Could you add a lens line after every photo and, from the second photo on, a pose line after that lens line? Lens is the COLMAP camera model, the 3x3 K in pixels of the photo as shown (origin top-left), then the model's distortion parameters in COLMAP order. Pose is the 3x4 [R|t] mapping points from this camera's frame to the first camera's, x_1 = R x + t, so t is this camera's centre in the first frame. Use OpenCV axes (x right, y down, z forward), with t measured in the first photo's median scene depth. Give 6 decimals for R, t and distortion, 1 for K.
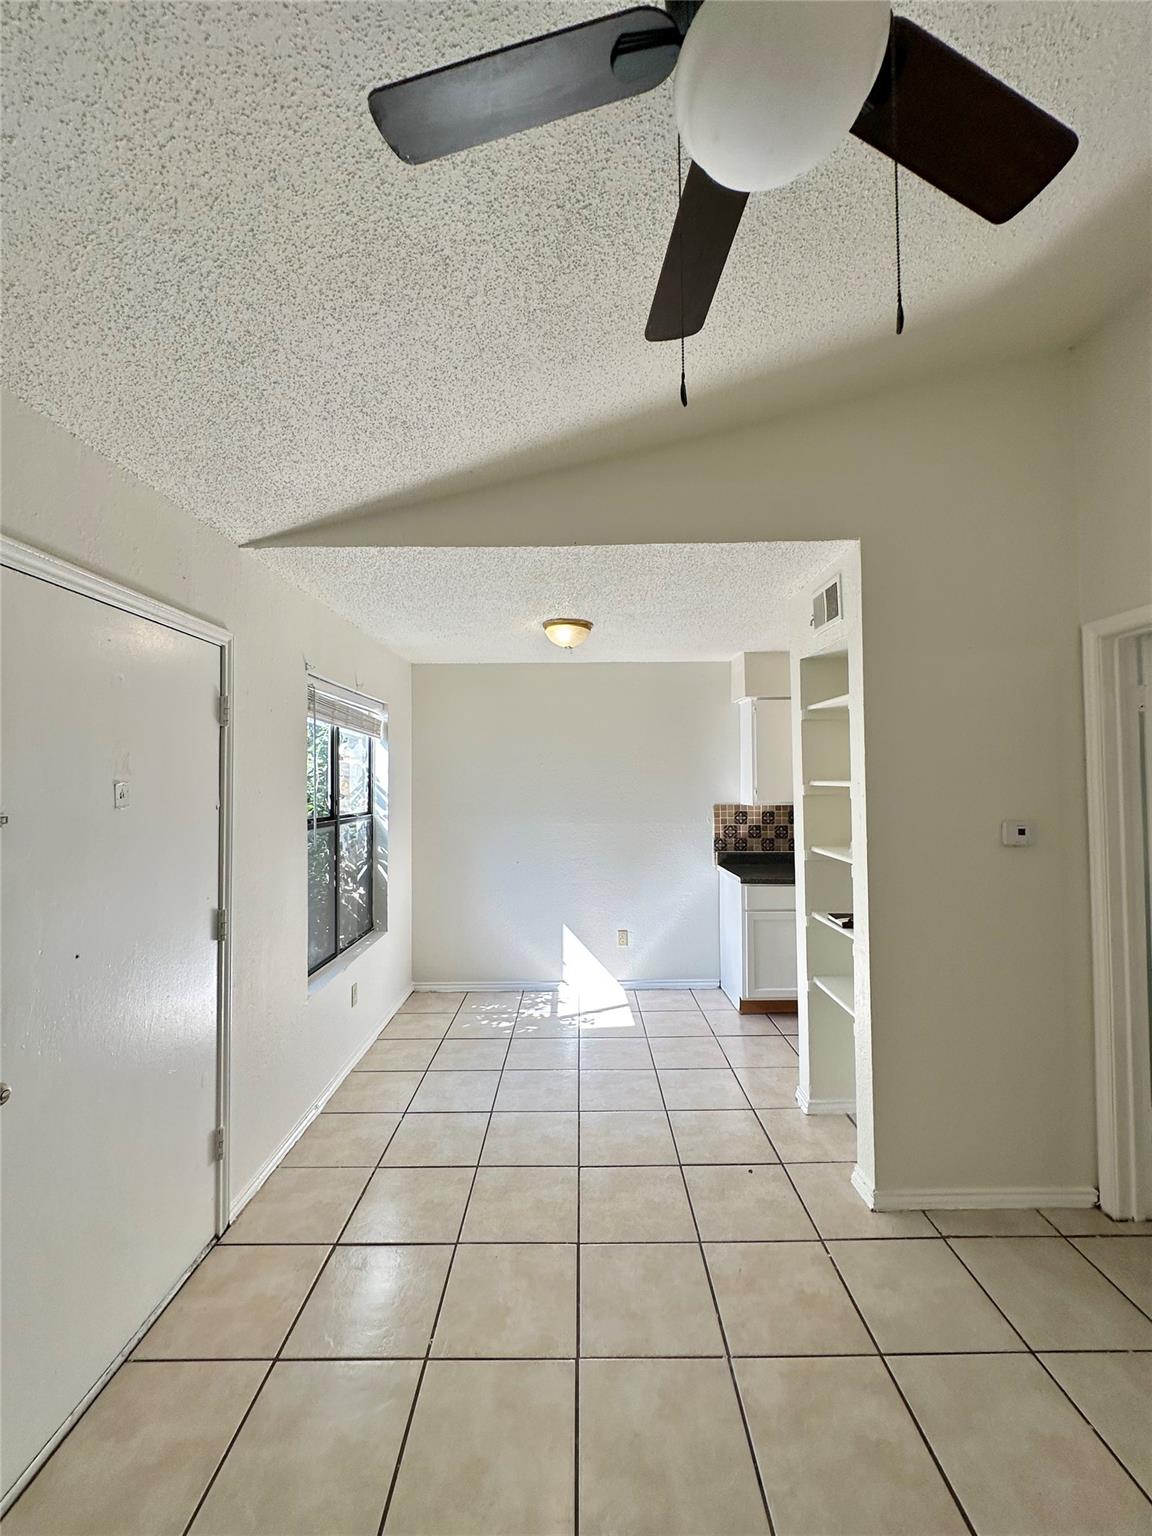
lens RADIAL K [[615.3, 0, 579.6], [0, 615.3, 765.4], [0, 0, 1]] dist [-0.001805, 0.000697]
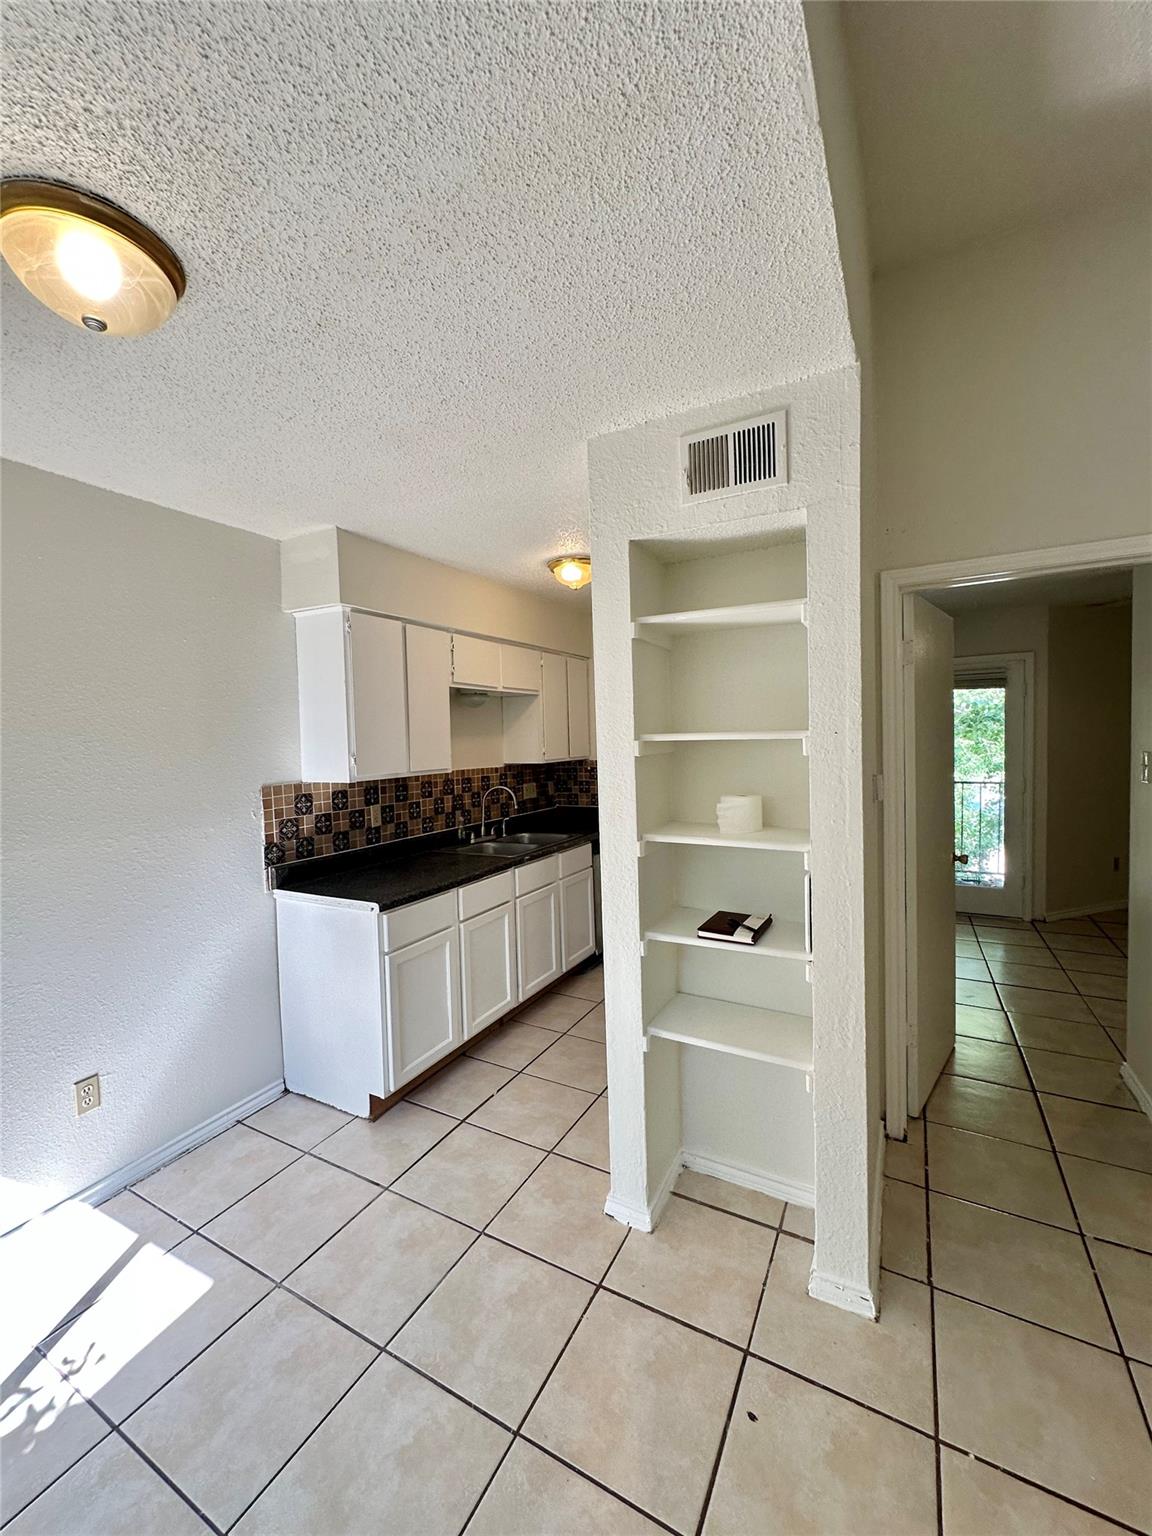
lens RADIAL K [[615.3, 0, 579.6], [0, 615.3, 765.4], [0, 0, 1]] dist [-0.001805, 0.000697]
pose [[0.476202, -0.045242, 0.878171, -0.233511], [0.002414, 0.998739, 0.050145, 0.026720], [-0.879332, -0.021760, 0.475711, 0.767203]]
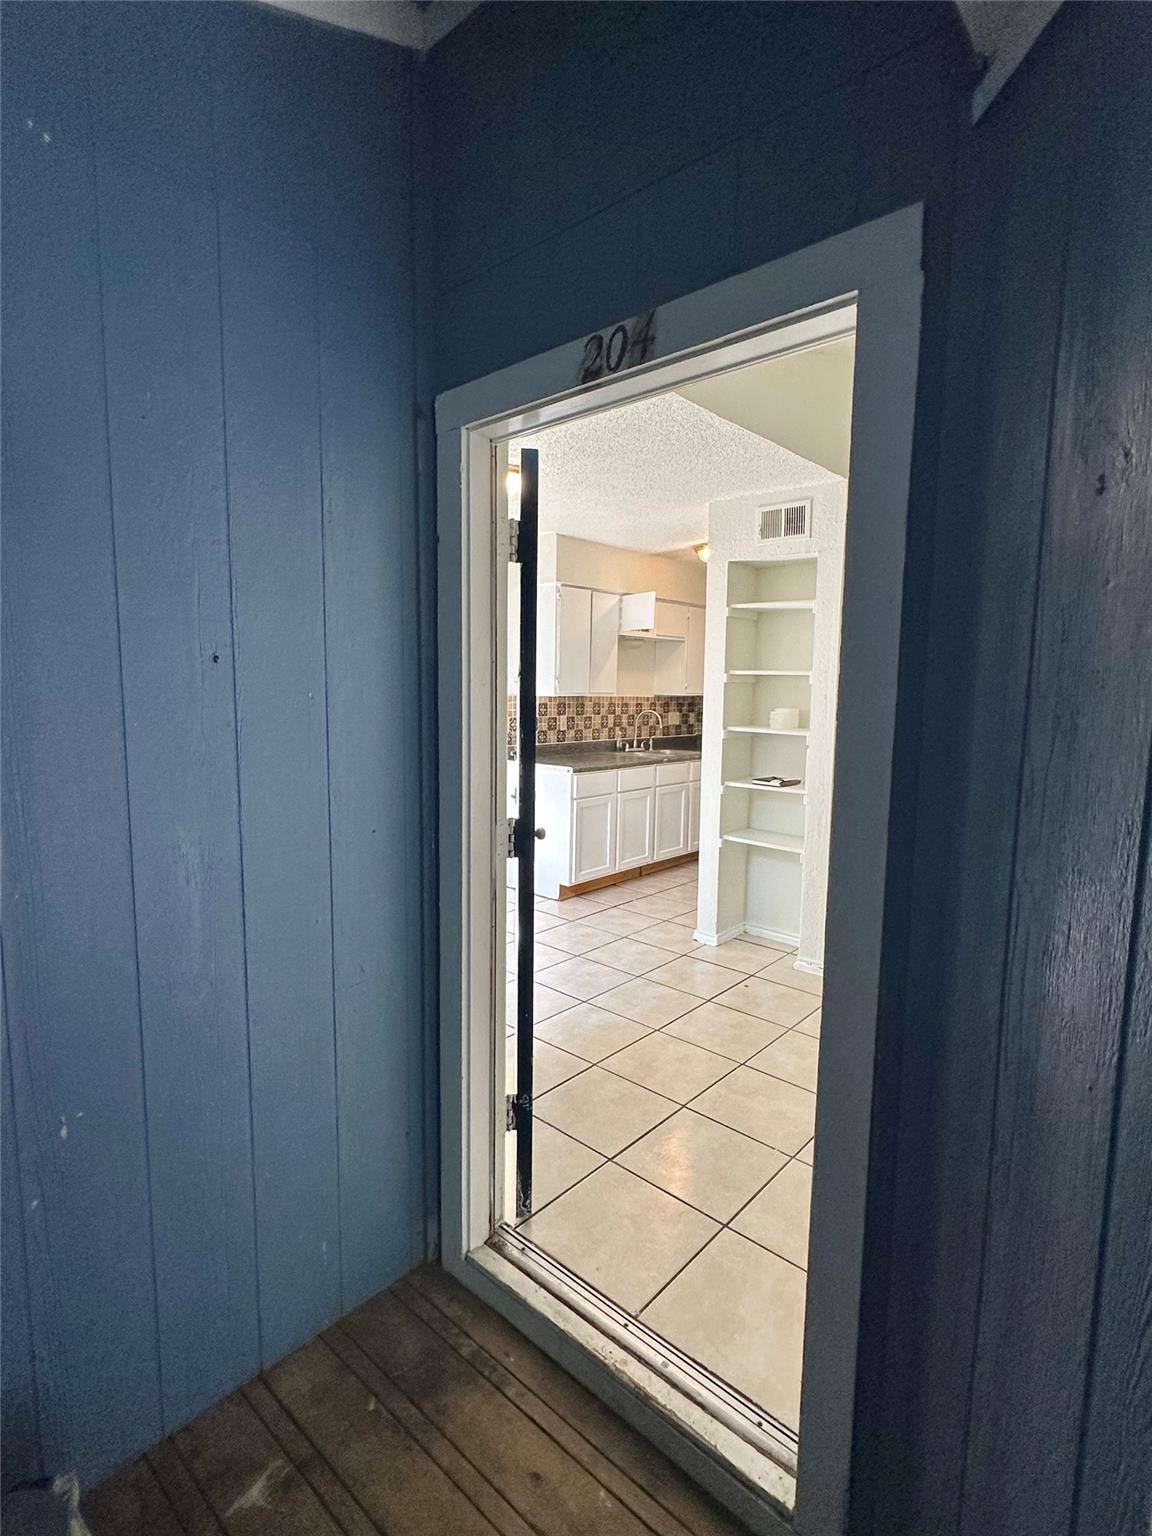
lens RADIAL K [[753.1, 0, 576.0], [0, 753.1, 768.0], [0, 0, 1]] dist [-0.000636, -0.000031]
pose [[0.666149, -0.065246, 0.742960, -0.905979], [-0.038634, 0.991810, 0.121740, 0.048336], [-0.744818, -0.109800, 0.658172, 0.267988]]
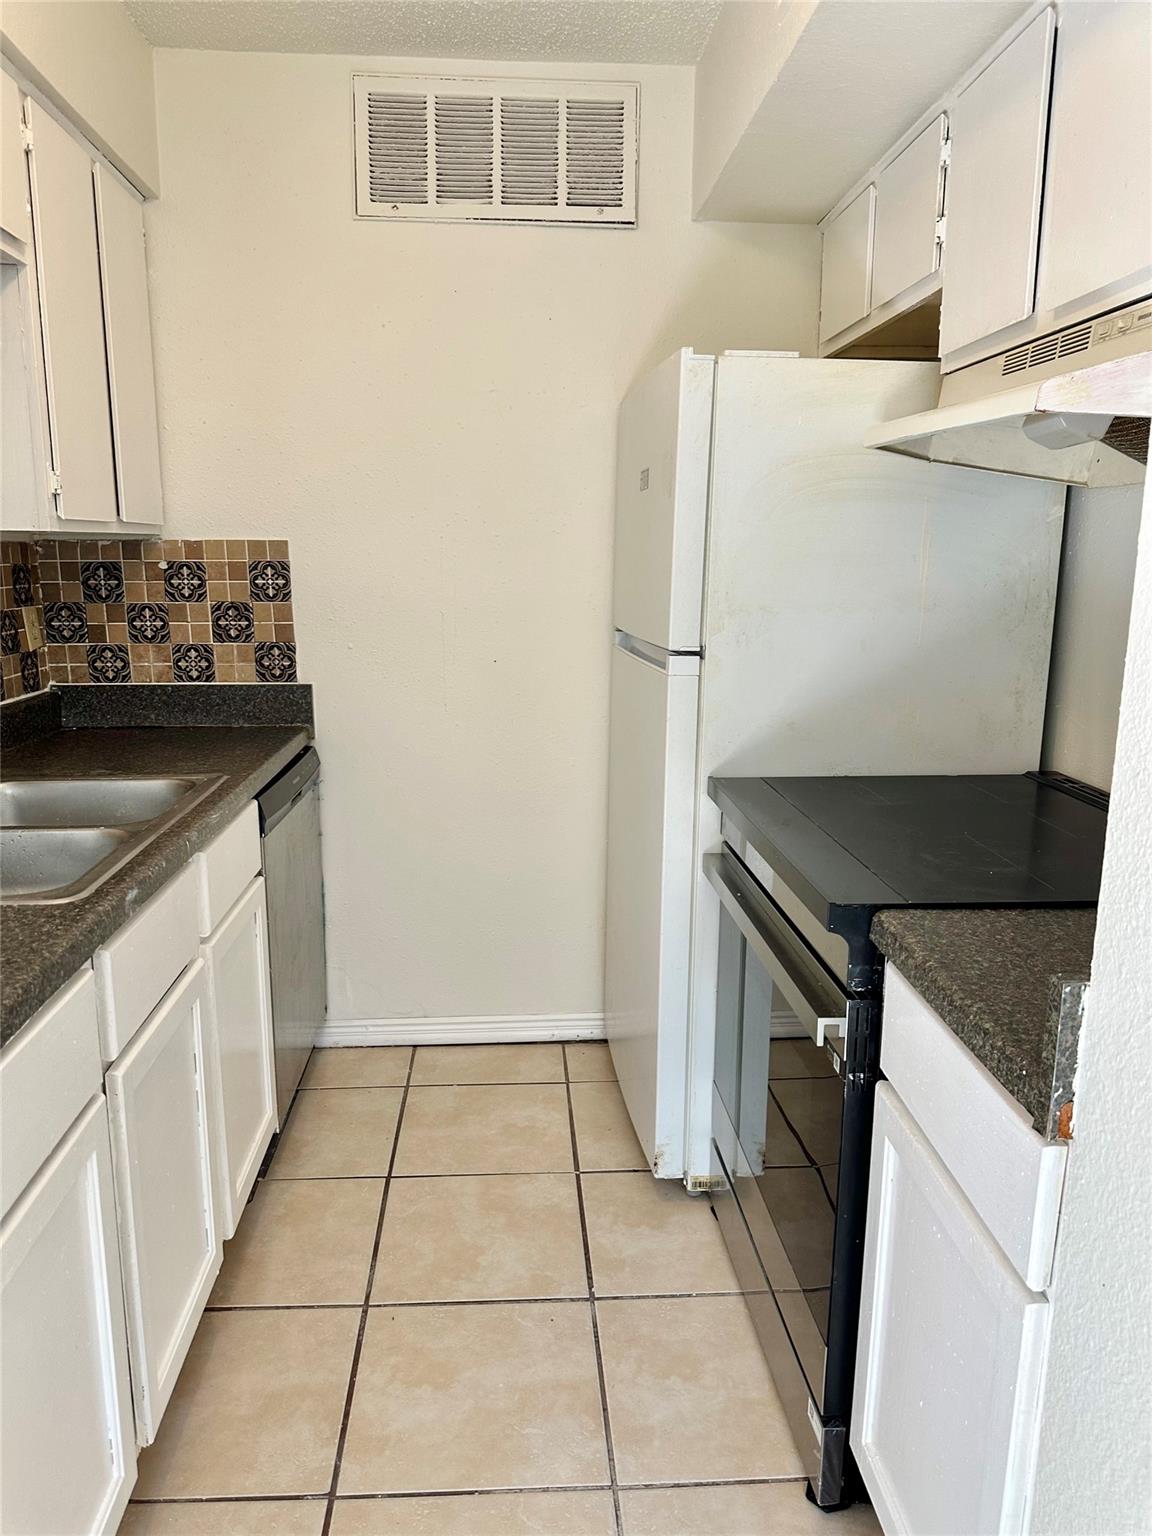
lens RADIAL K [[1083.8, 0, 566.7], [0, 1083.8, 777.7], [0, 0, 1]] dist [0.087284, -0.136136]
pose [[-0.061952, -0.195480, 0.978749, 0.241978], [-0.029887, 0.980556, 0.193949, 0.103369], [-0.997632, -0.017237, -0.066589, 1.243737]]
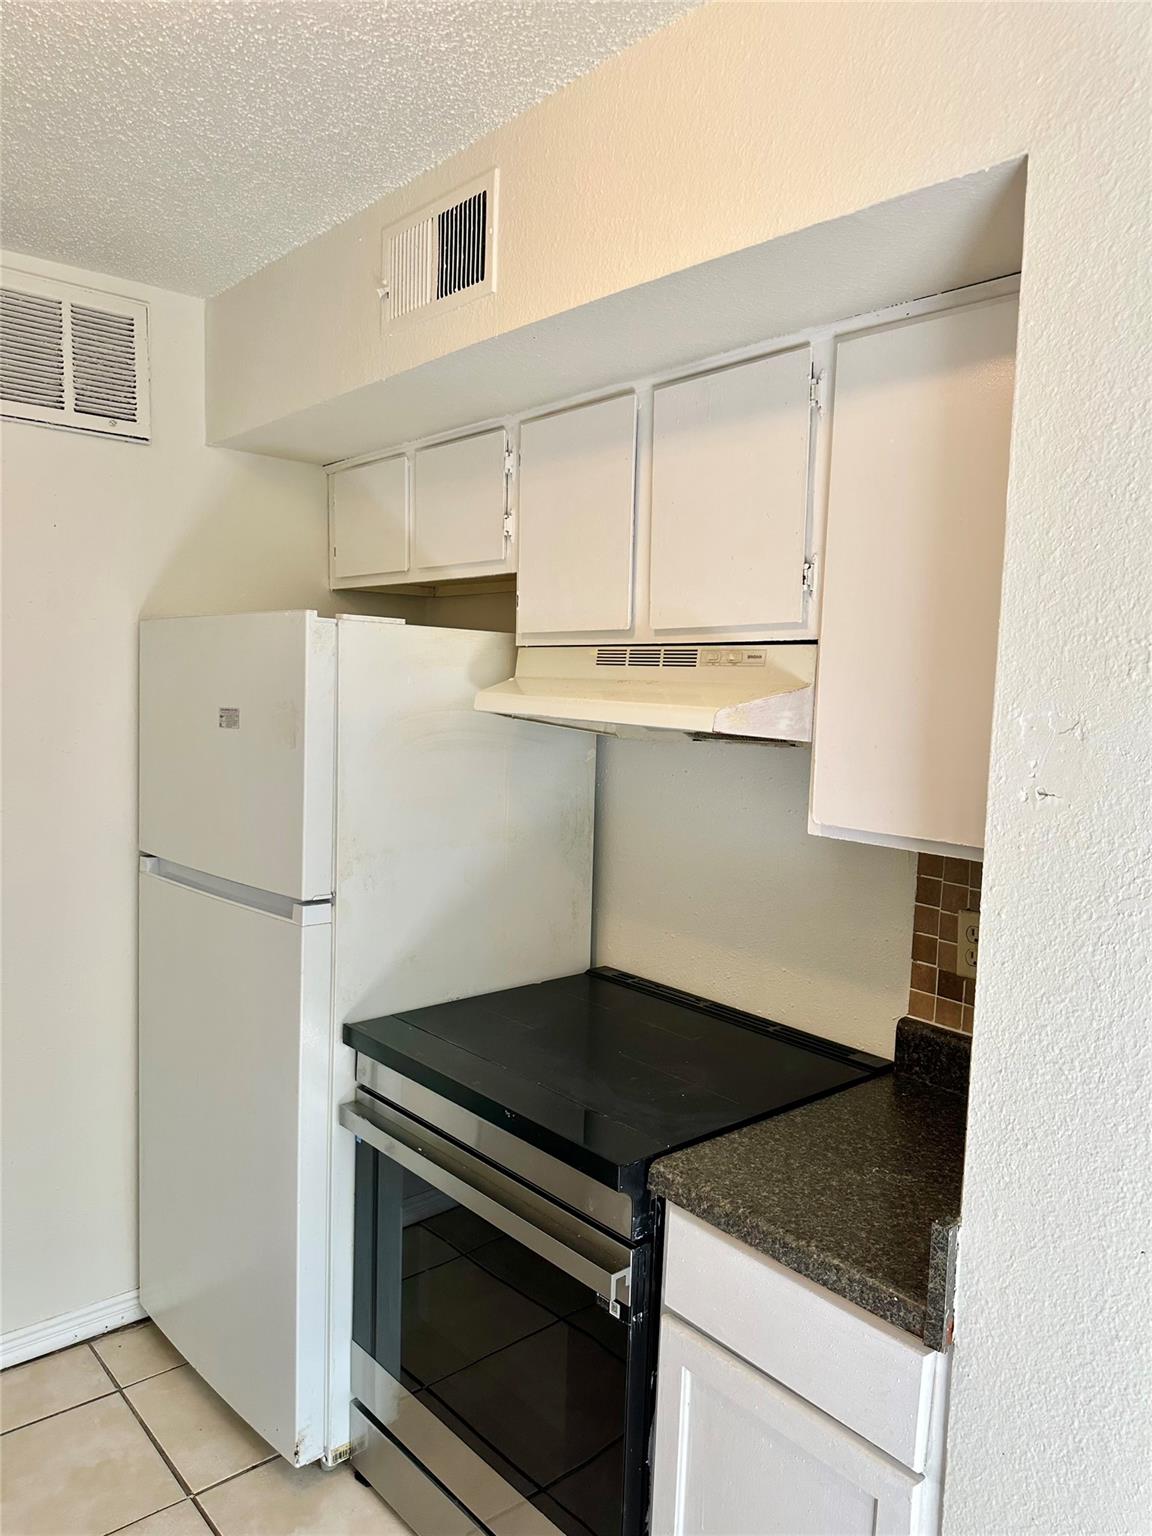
lens RADIAL K [[1088.7, 0, 580.8], [0, 1088.7, 780.1], [0, 0, 1]] dist [0.002867, -0.006293]
pose [[-0.658950, -0.075050, 0.748433, 0.325739], [-0.039619, 0.997092, 0.065103, 0.026157], [-0.751142, 0.013248, -0.660007, 1.456136]]
